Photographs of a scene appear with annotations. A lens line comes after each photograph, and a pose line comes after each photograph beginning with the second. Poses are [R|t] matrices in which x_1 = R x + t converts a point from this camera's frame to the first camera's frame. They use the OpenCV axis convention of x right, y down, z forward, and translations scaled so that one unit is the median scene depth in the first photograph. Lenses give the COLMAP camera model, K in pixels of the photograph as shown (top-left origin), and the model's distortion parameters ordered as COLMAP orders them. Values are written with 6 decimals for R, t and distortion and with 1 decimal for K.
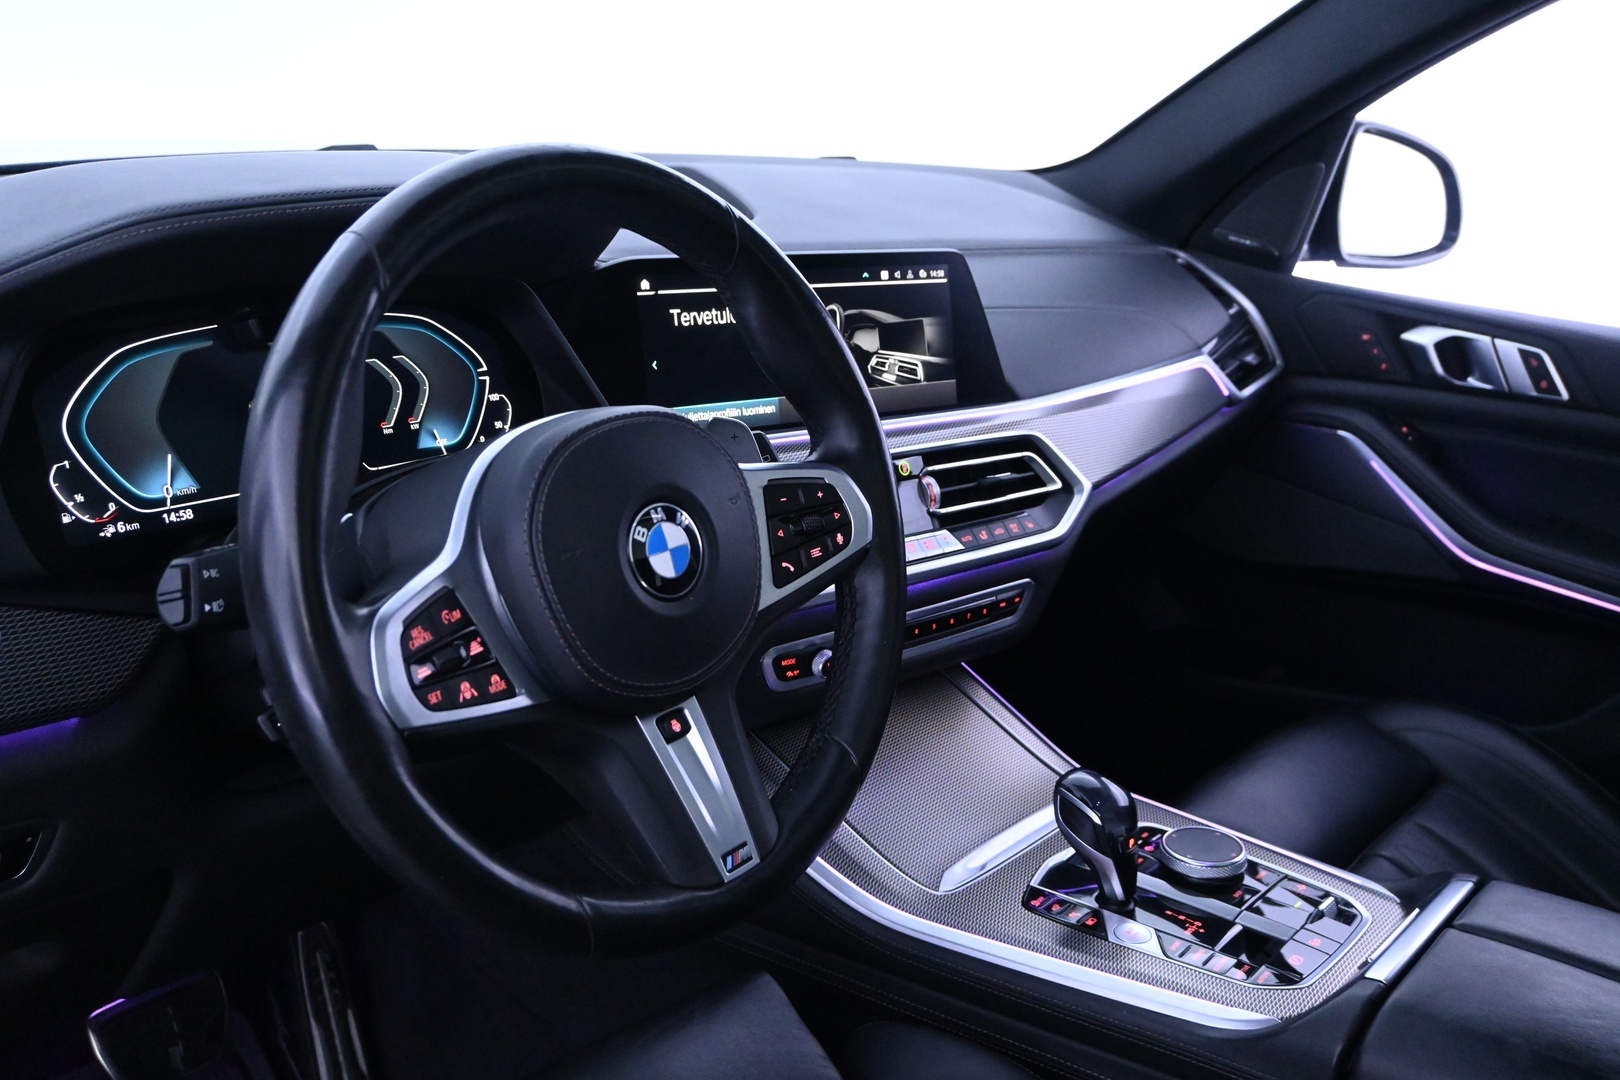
lens RADIAL K [[1517.7, 0, 814.1], [0, 1517.7, 543.1], [0, 0, 1]] dist [-0.005154, 0.000000]
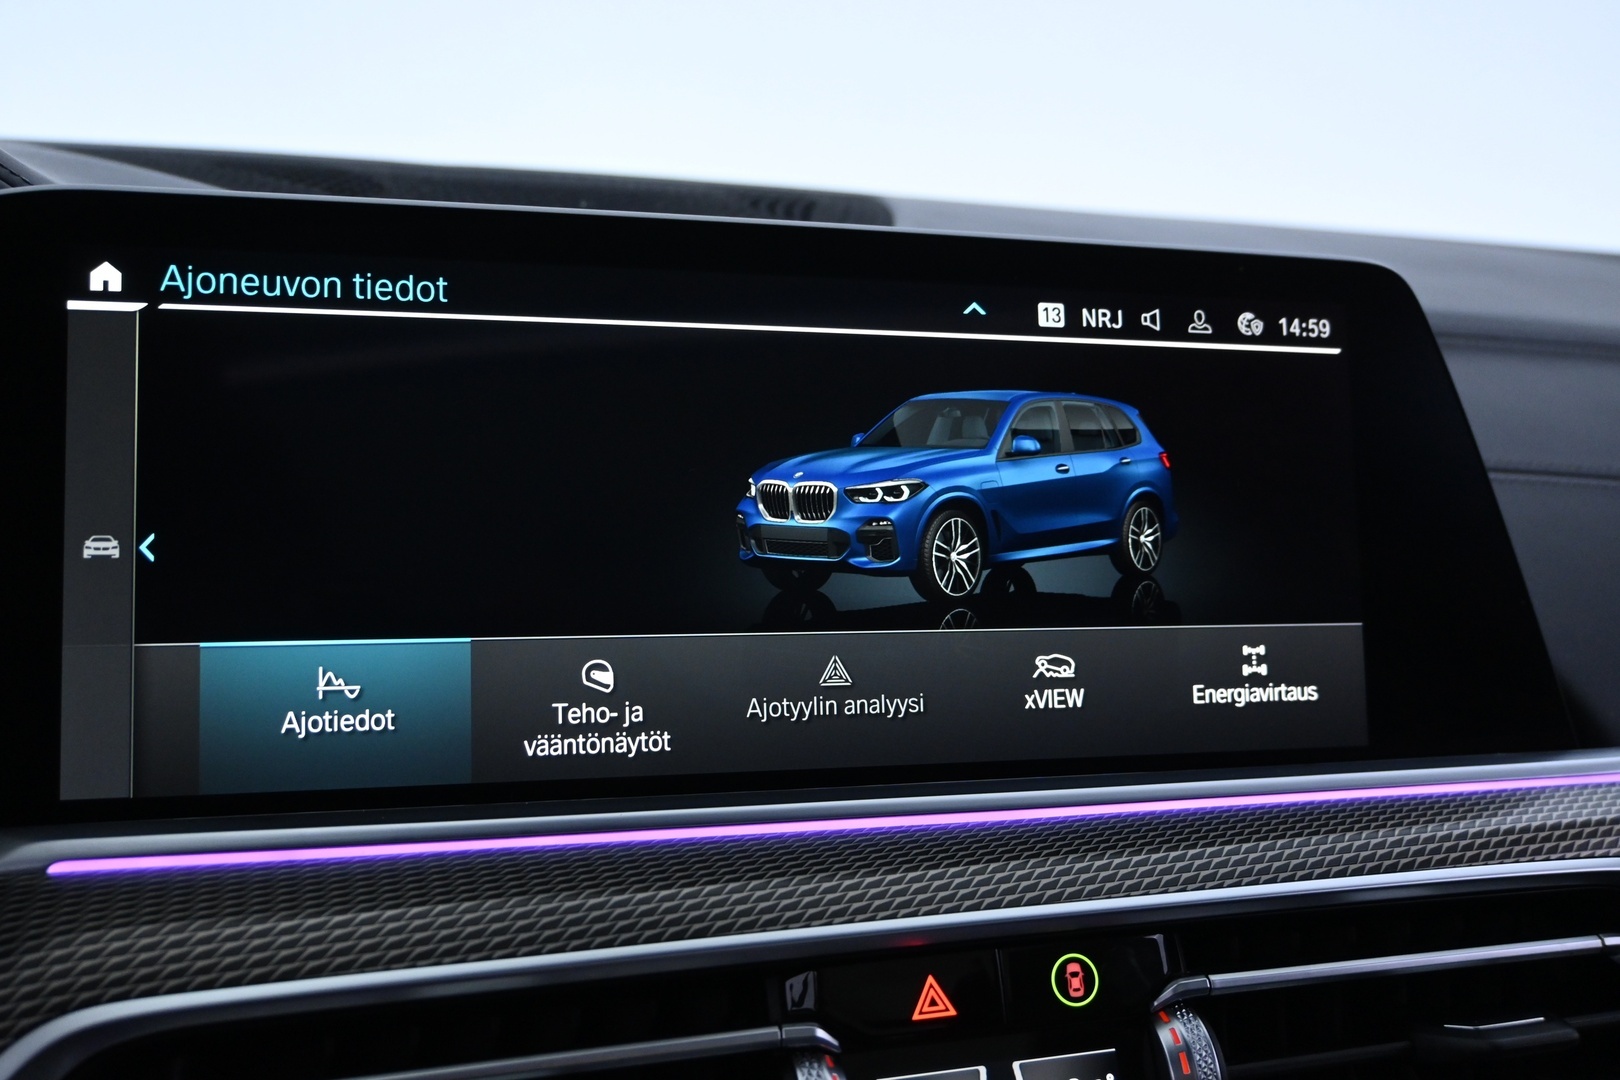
lens RADIAL K [[1517.7, 0, 807.3], [0, 1517.7, 532.6], [0, 0, 1]] dist [-0.005154, 0.000000]
pose [[0.913020, 0.027860, -0.406961, 0.116113], [-0.100254, 0.982390, -0.157667, -0.075623], [0.395402, 0.184753, 0.899735, 0.683065]]
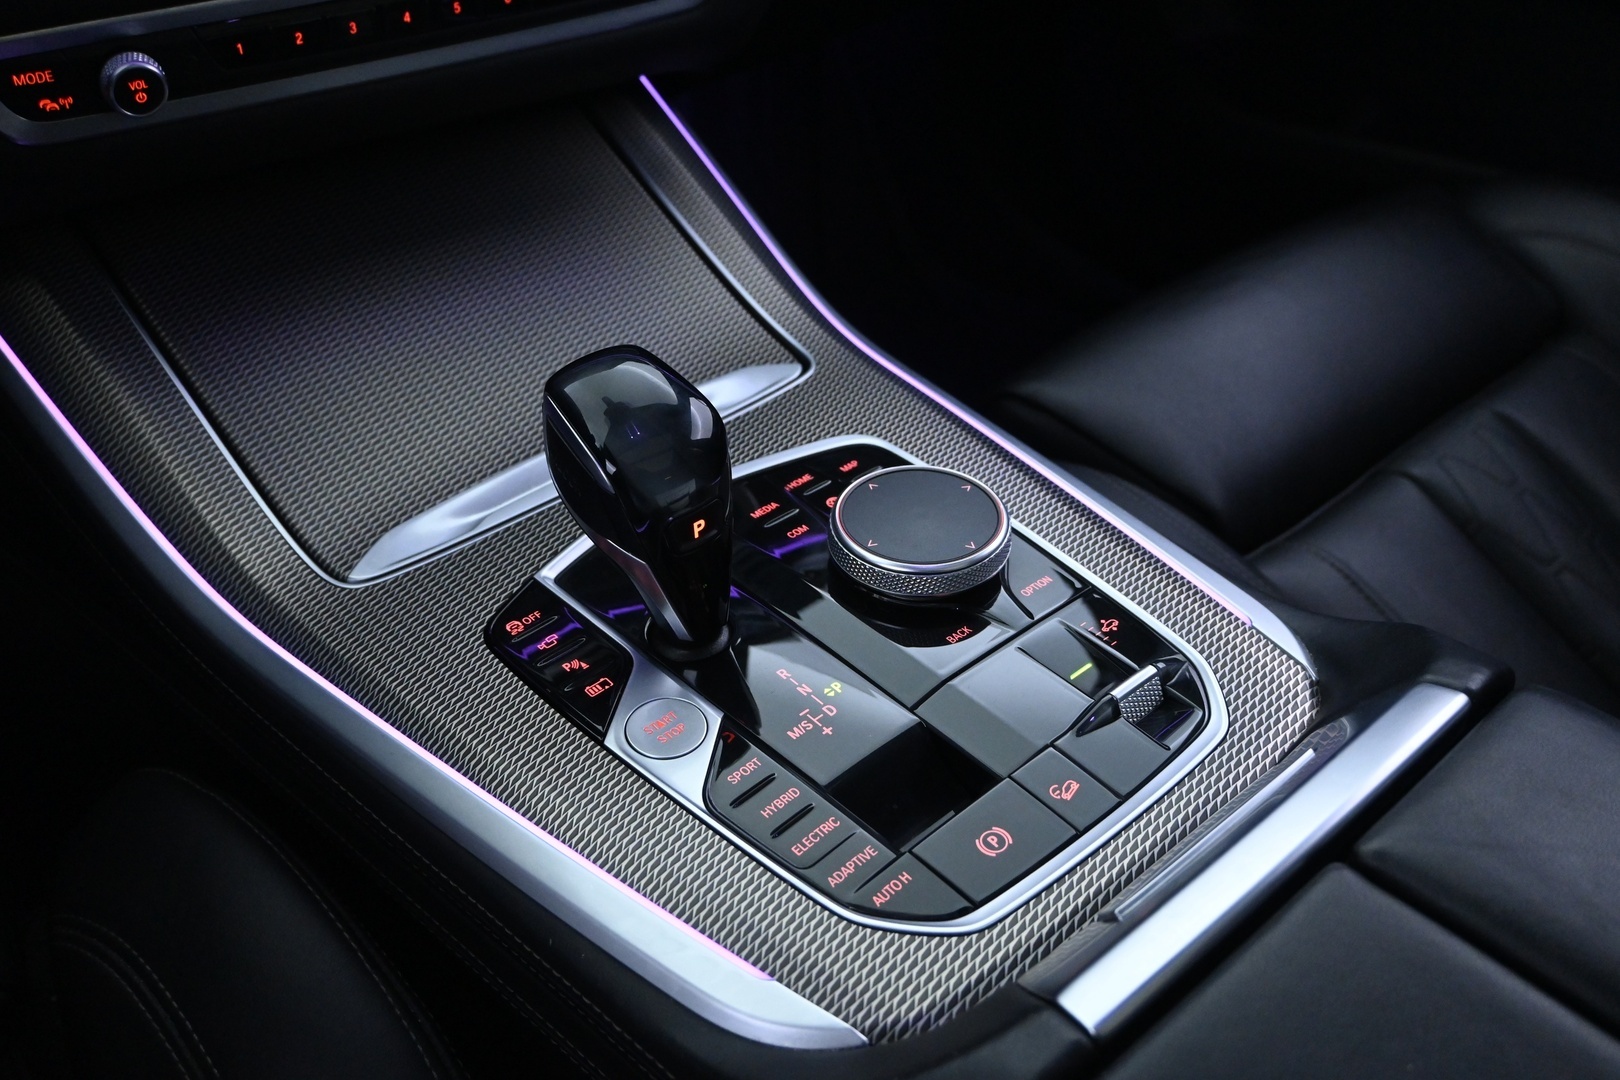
lens RADIAL K [[1517.7, 0, 811.9], [0, 1517.7, 546.9], [0, 0, 1]] dist [-0.005154, 0.000000]
pose [[0.991263, 0.065585, -0.114438, 0.242876], [-0.017944, 0.926603, 0.375613, 0.029843], [0.130674, -0.370278, 0.919684, 0.493285]]
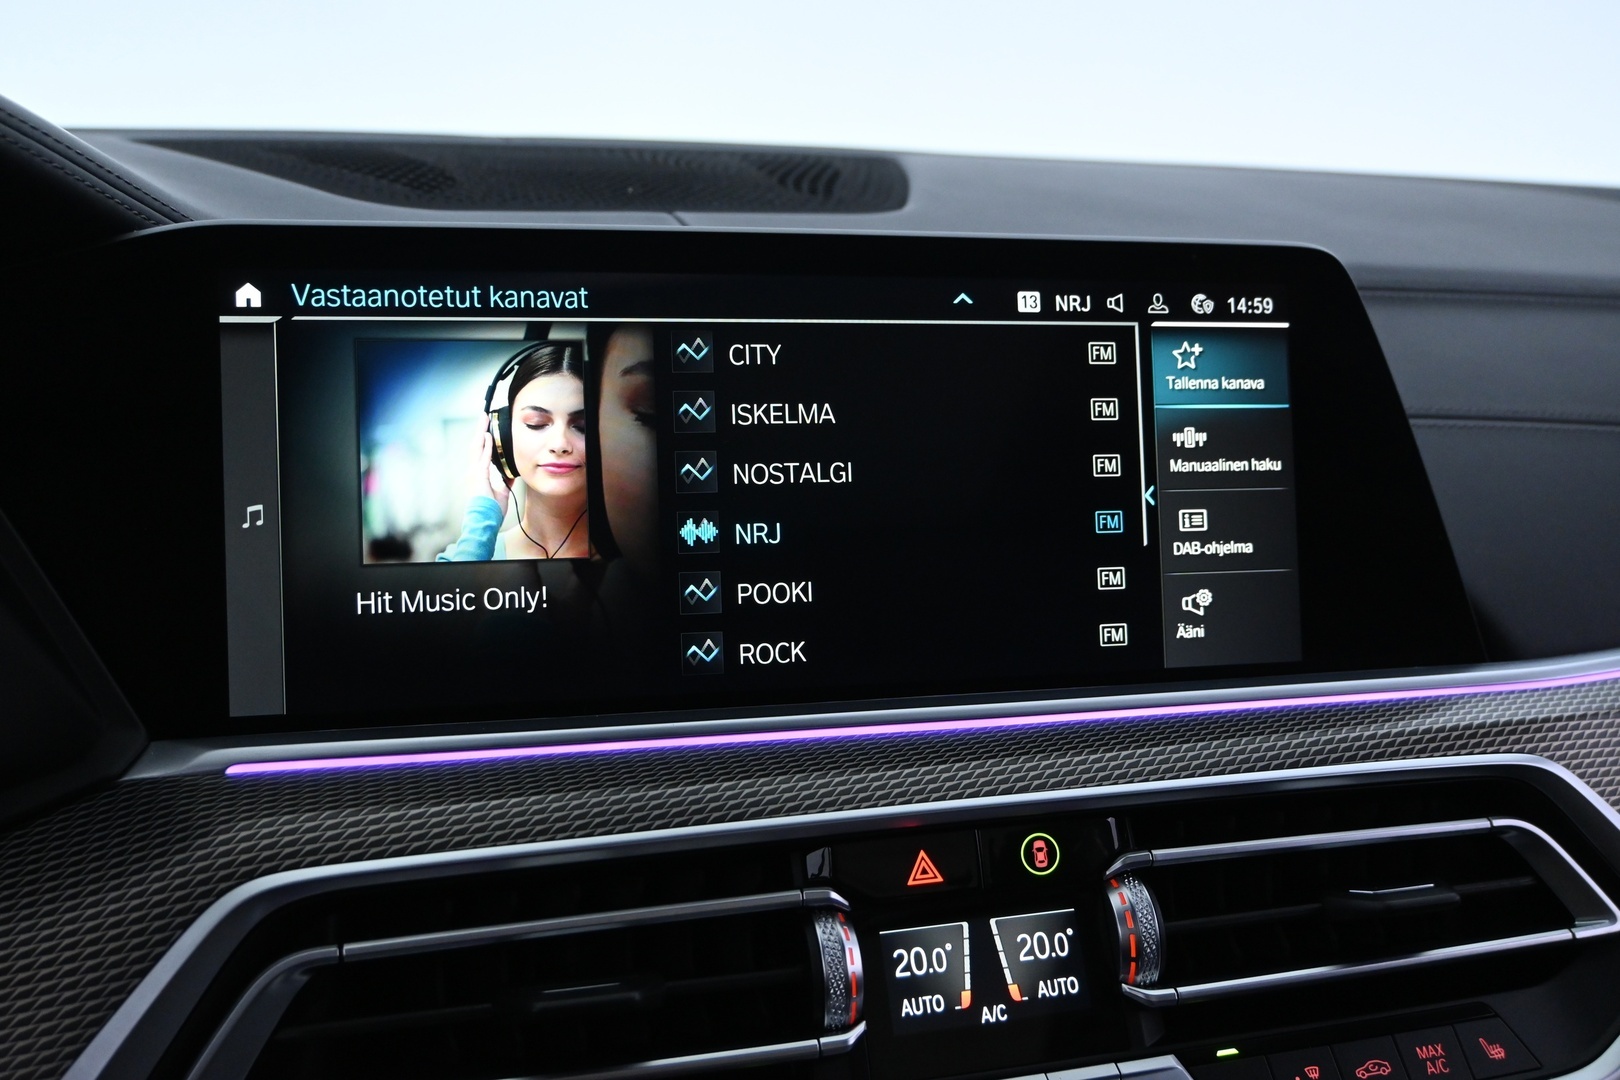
lens RADIAL K [[1517.7, 0, 809.7], [0, 1517.7, 529.2], [0, 0, 1]] dist [-0.005154, 0.000000]
pose [[0.900566, 0.042393, -0.432647, 0.146165], [-0.092255, 0.991202, -0.094908, -0.079128], [0.424817, 0.125385, 0.896554, 0.631716]]
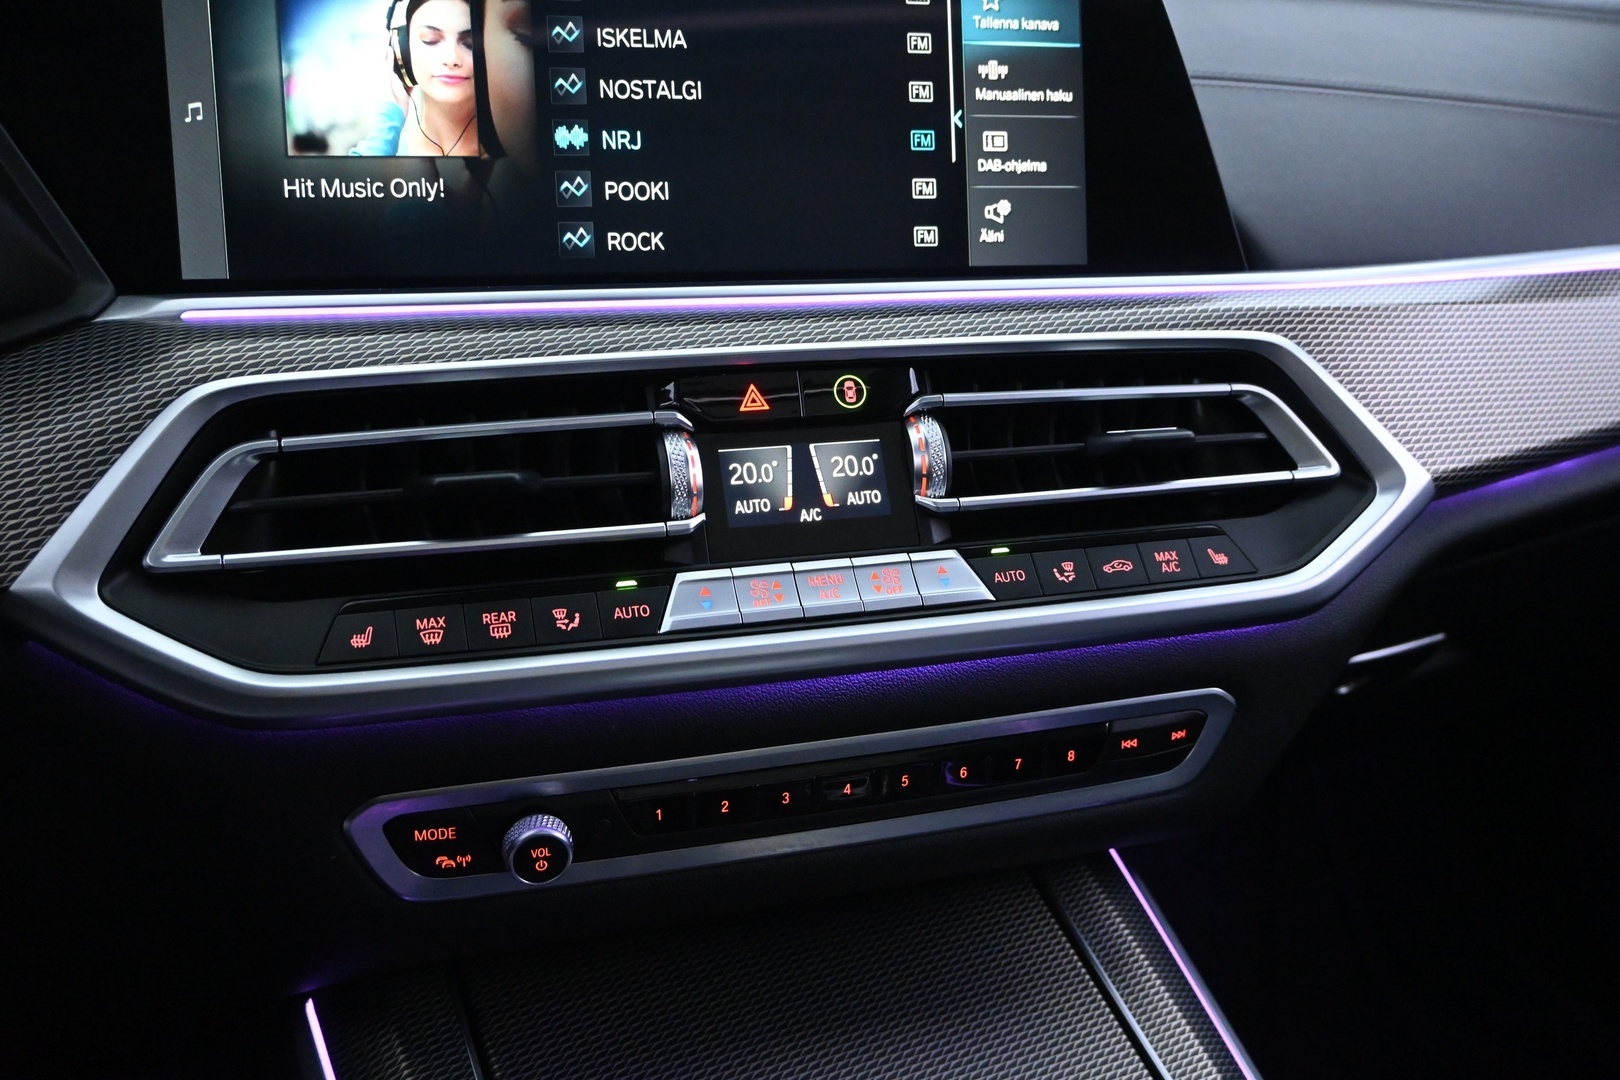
lens RADIAL K [[1517.7, 0, 808.5], [0, 1517.7, 533.6], [0, 0, 1]] dist [-0.005154, 0.000000]
pose [[0.911246, 0.083162, -0.403379, 0.206228], [-0.084783, 0.996303, 0.013874, -0.014774], [0.403042, 0.021557, 0.914928, 0.583266]]
